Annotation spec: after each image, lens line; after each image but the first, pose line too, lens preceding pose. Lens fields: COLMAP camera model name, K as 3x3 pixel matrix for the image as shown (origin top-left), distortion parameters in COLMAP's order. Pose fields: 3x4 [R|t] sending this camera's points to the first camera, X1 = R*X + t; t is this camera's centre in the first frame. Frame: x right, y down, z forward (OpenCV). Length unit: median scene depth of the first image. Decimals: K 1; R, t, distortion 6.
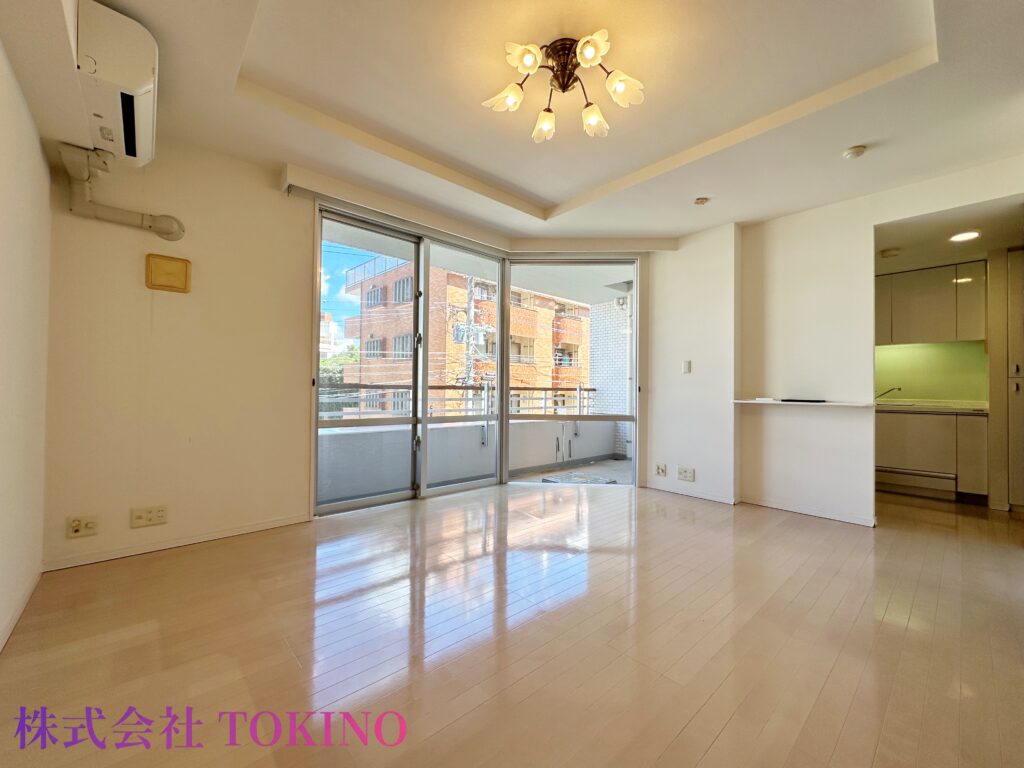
lens RADIAL K [[410.4, 0, 513.9], [0, 410.4, 385.8], [0, 0, 1]] dist [0.002626, 0.000398]
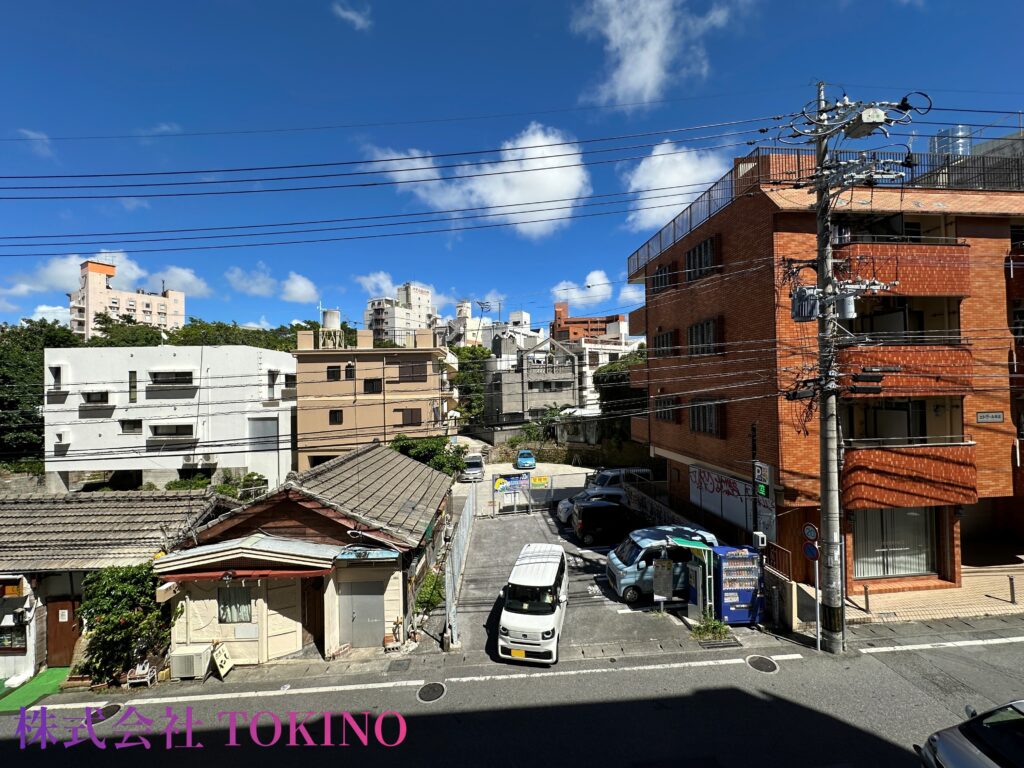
lens RADIAL K [[410.4, 0, 515.8], [0, 410.4, 390.6], [0, 0, 1]] dist [0.002626, 0.000398]
pose [[0.773151, -0.021583, -0.633854, -0.077734], [0.032989, 0.999436, 0.006208, -0.020080], [0.633363, -0.025710, 0.773427, 0.263560]]
